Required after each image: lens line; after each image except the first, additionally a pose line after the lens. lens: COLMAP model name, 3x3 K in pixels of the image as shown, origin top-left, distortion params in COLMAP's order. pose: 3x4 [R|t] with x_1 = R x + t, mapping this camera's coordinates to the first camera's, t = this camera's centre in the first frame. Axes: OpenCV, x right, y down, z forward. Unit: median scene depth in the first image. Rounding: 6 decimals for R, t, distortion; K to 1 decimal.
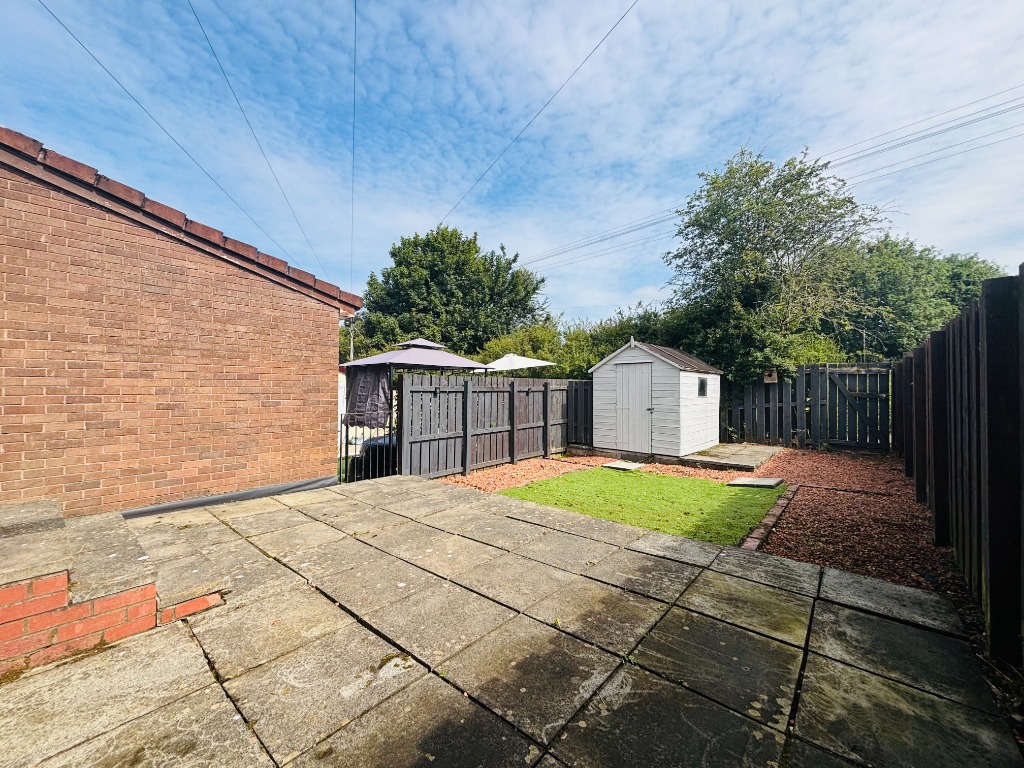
lens RADIAL K [[412.3, 0, 512.0], [0, 412.3, 384.0], [0, 0, 1]] dist [-0.002285, 0.000027]
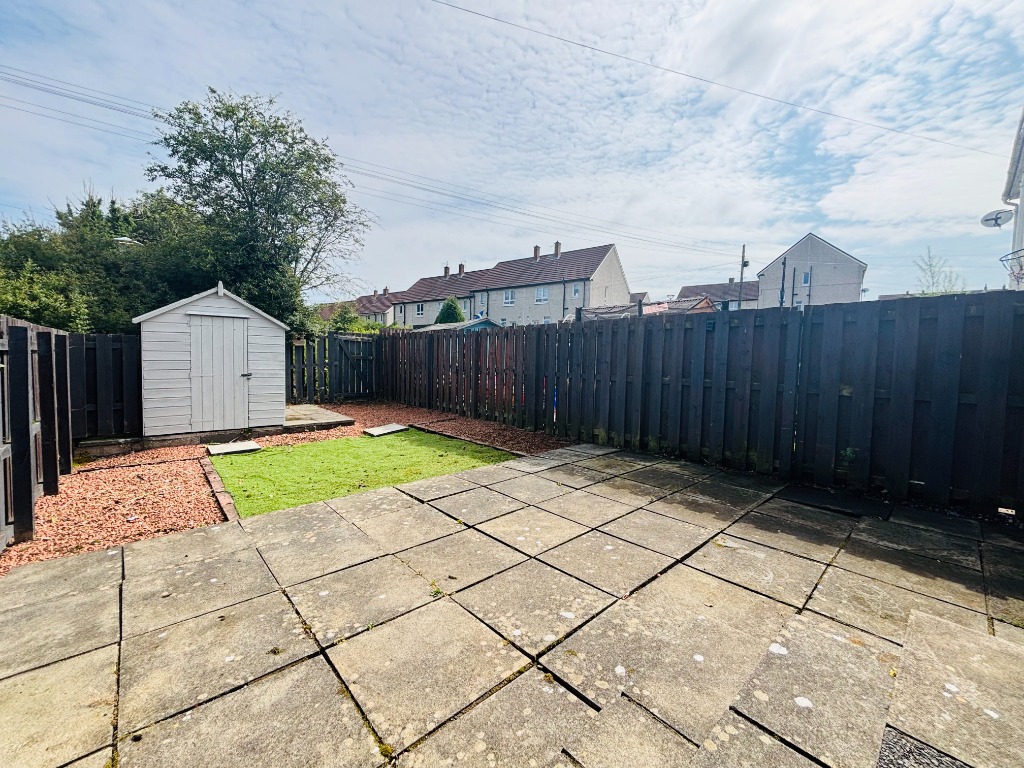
lens RADIAL K [[412.3, 0, 512.0], [0, 412.3, 384.0], [0, 0, 1]] dist [-0.002285, 0.000027]
pose [[0.125707, -0.068433, 0.989704, -0.891752], [-0.025458, 0.997067, 0.072175, 0.012464], [-0.991741, -0.034269, 0.123596, 0.786560]]
